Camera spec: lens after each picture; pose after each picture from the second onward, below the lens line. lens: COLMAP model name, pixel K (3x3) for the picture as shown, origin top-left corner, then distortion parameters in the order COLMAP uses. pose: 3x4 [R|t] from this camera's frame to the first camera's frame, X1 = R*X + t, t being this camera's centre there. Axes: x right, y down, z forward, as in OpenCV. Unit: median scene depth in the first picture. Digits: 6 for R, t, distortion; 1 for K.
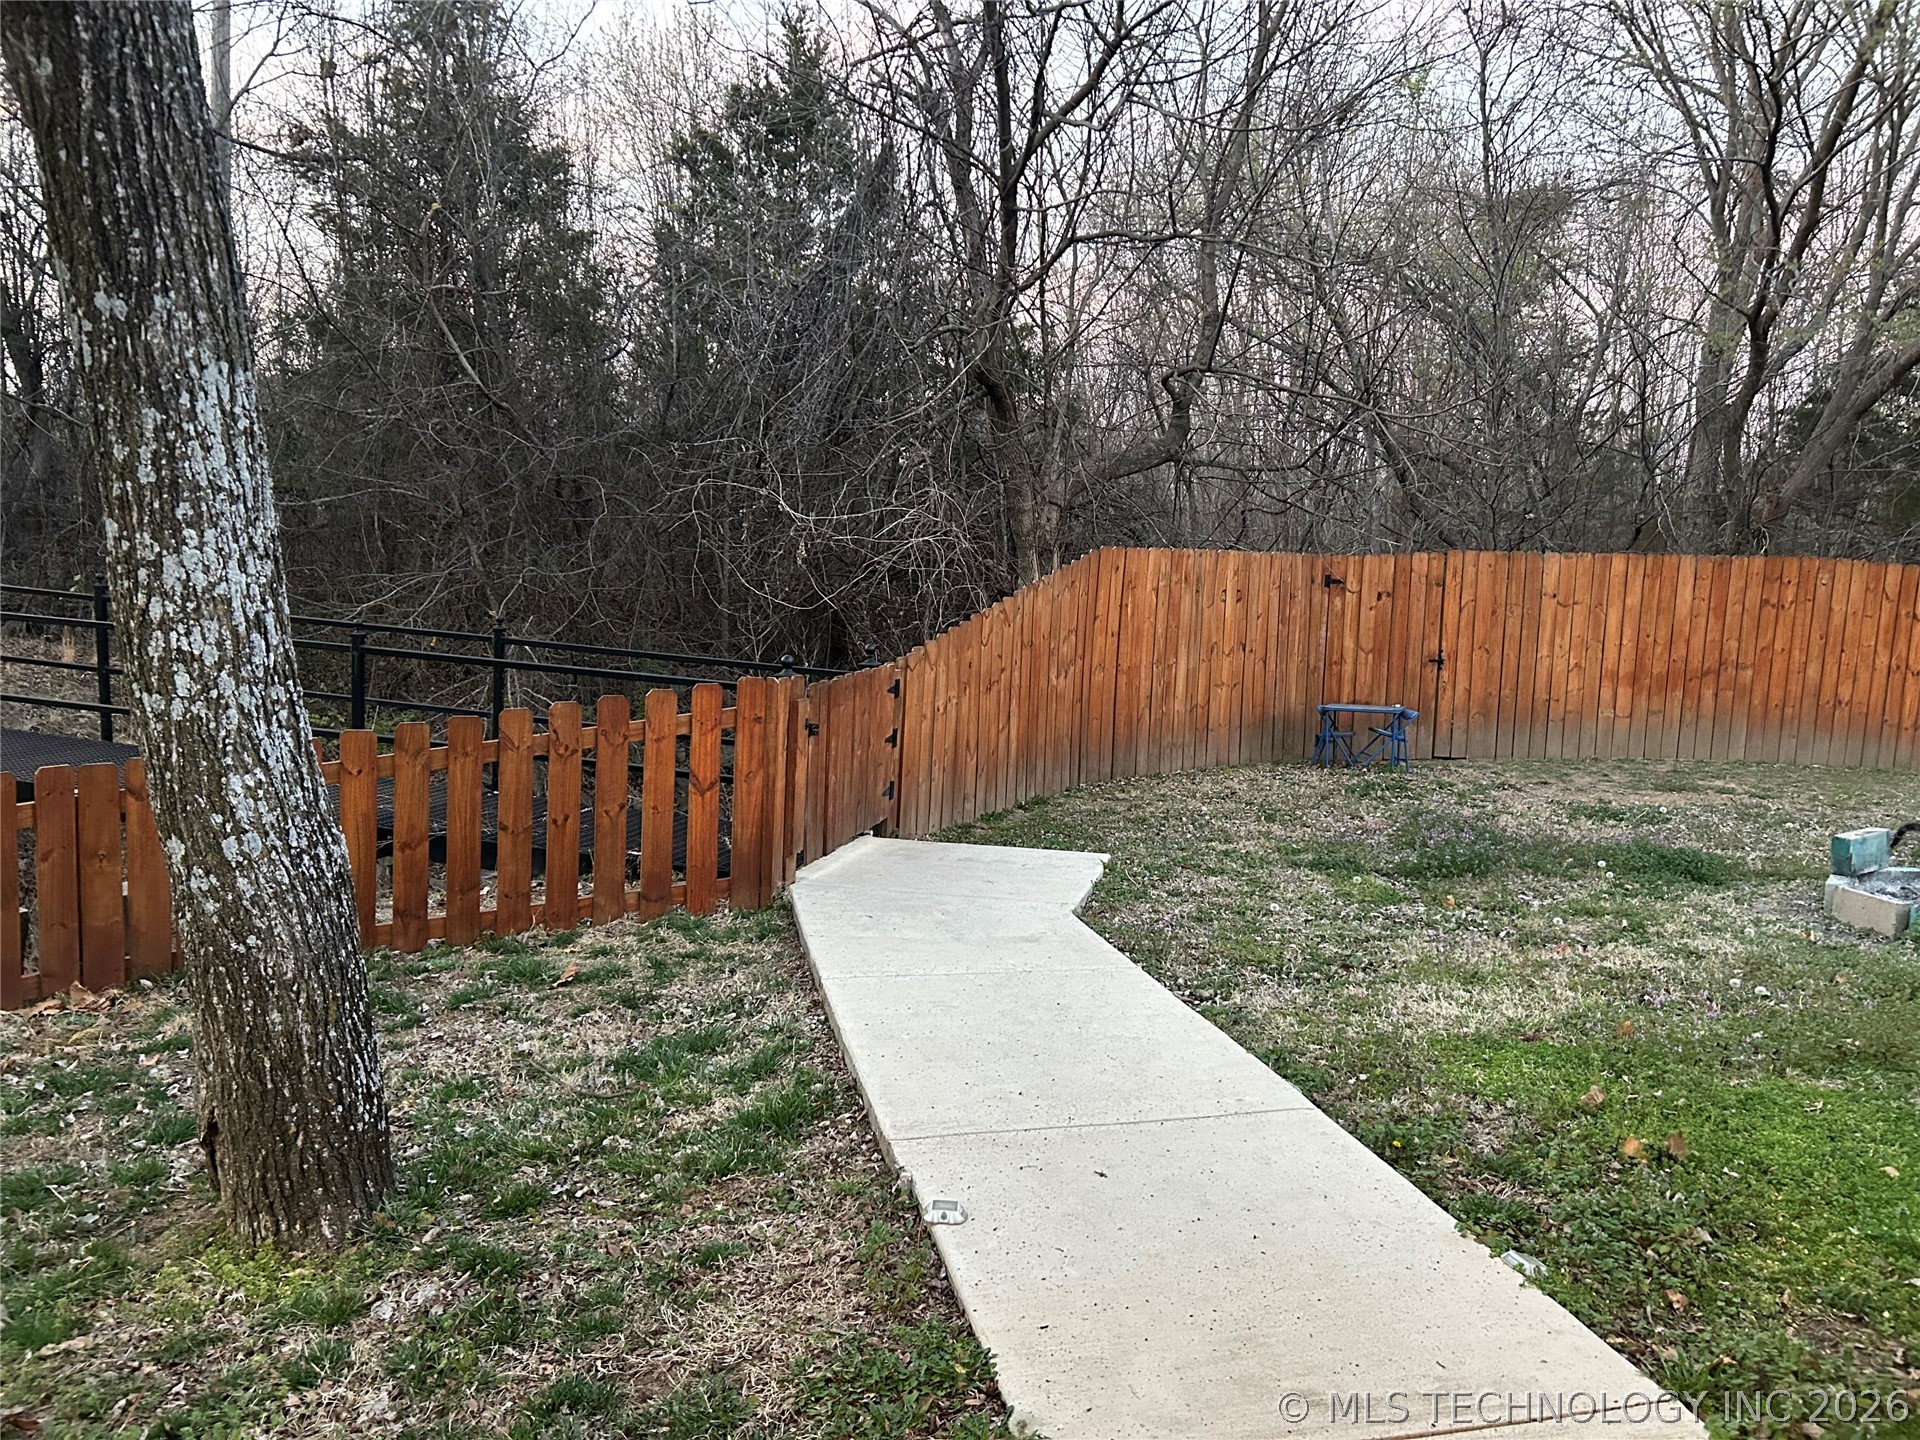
lens RADIAL K [[1431.7, 0, 962.9], [0, 1431.7, 718.9], [0, 0, 1]] dist [0.052749, -0.061063]
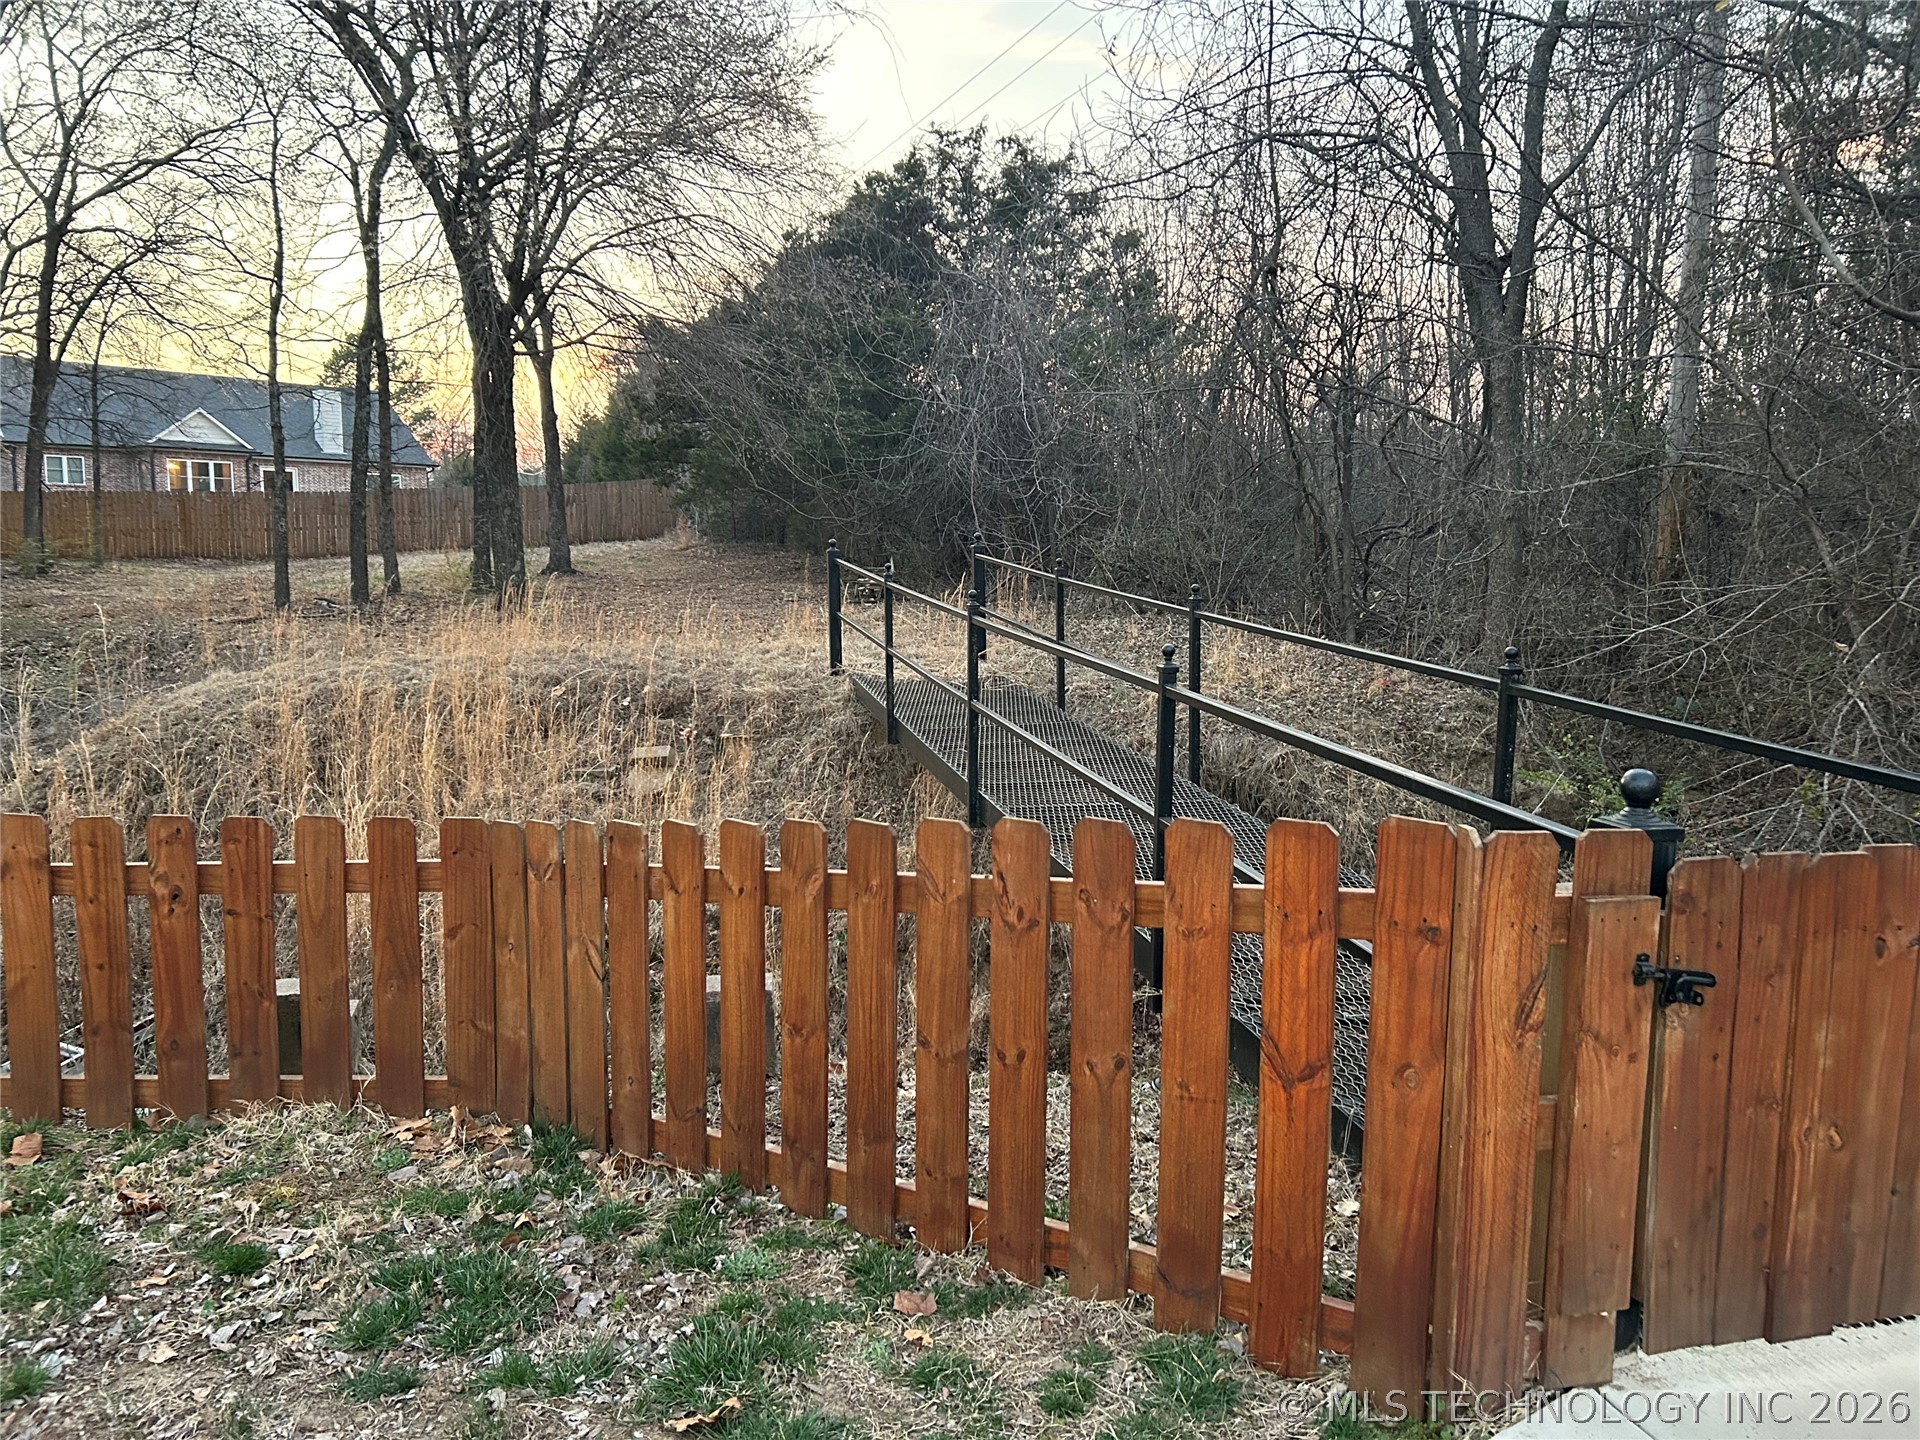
lens RADIAL K [[1431.7, 0, 961.8], [0, 1431.7, 725.6], [0, 0, 1]] dist [0.052749, -0.061063]
pose [[0.466269, 0.079346, -0.881077, 0.136445], [-0.094263, 0.994756, 0.039699, -0.060172], [0.879606, 0.064542, 0.471303, 0.744675]]
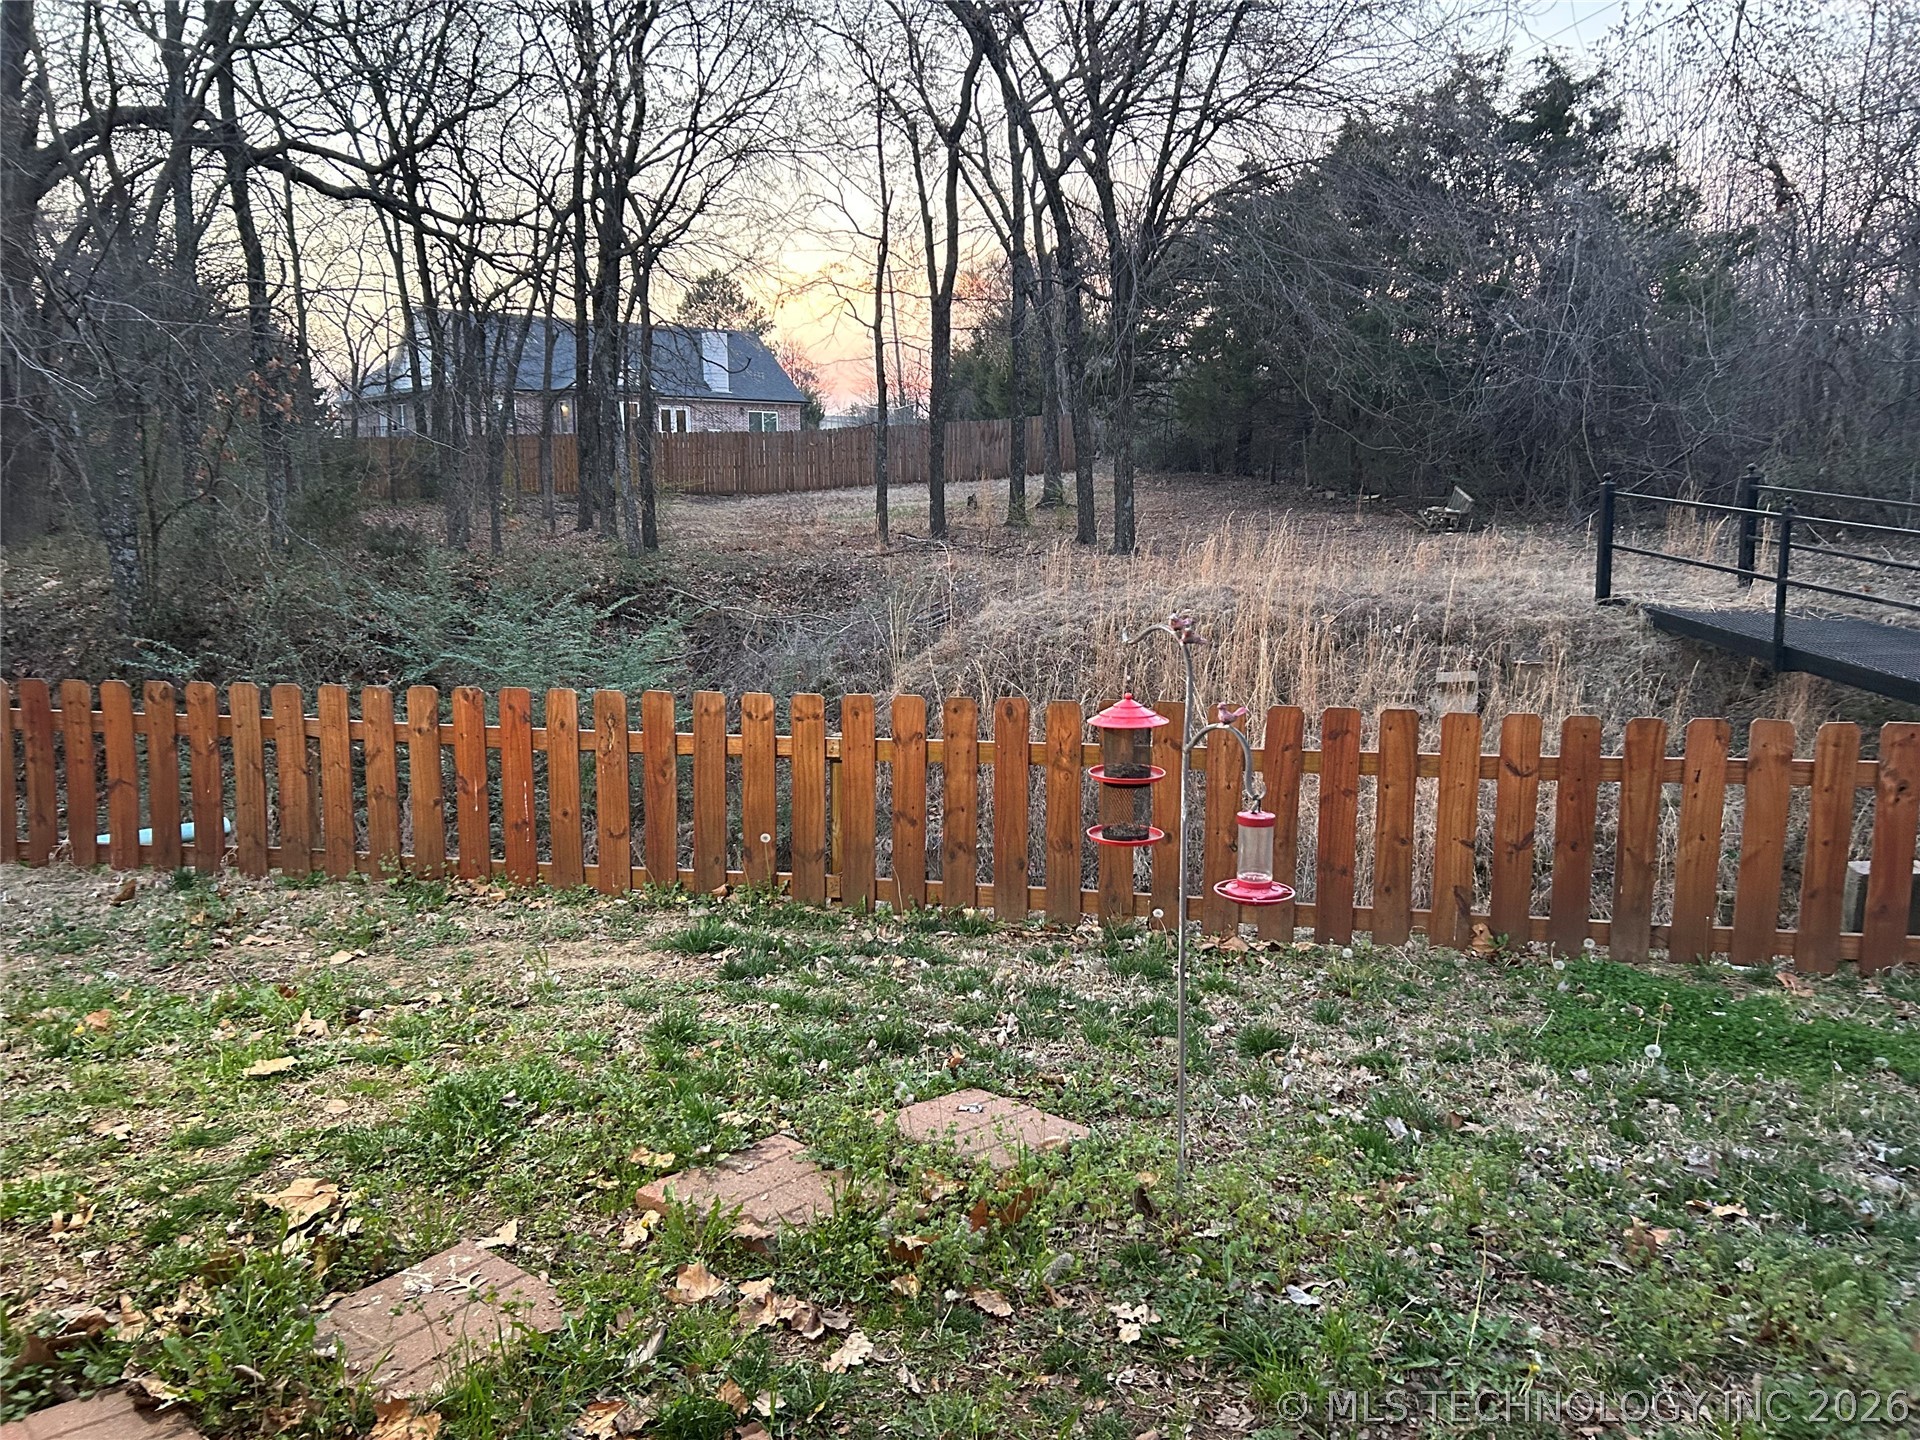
lens RADIAL K [[1431.7, 0, 963.9], [0, 1431.7, 715.3], [0, 0, 1]] dist [0.052749, -0.061063]
pose [[0.322419, 0.123438, -0.938514, 0.076971], [-0.093825, 0.990746, 0.098075, -0.034411], [0.941936, 0.056435, 0.331017, 0.445848]]
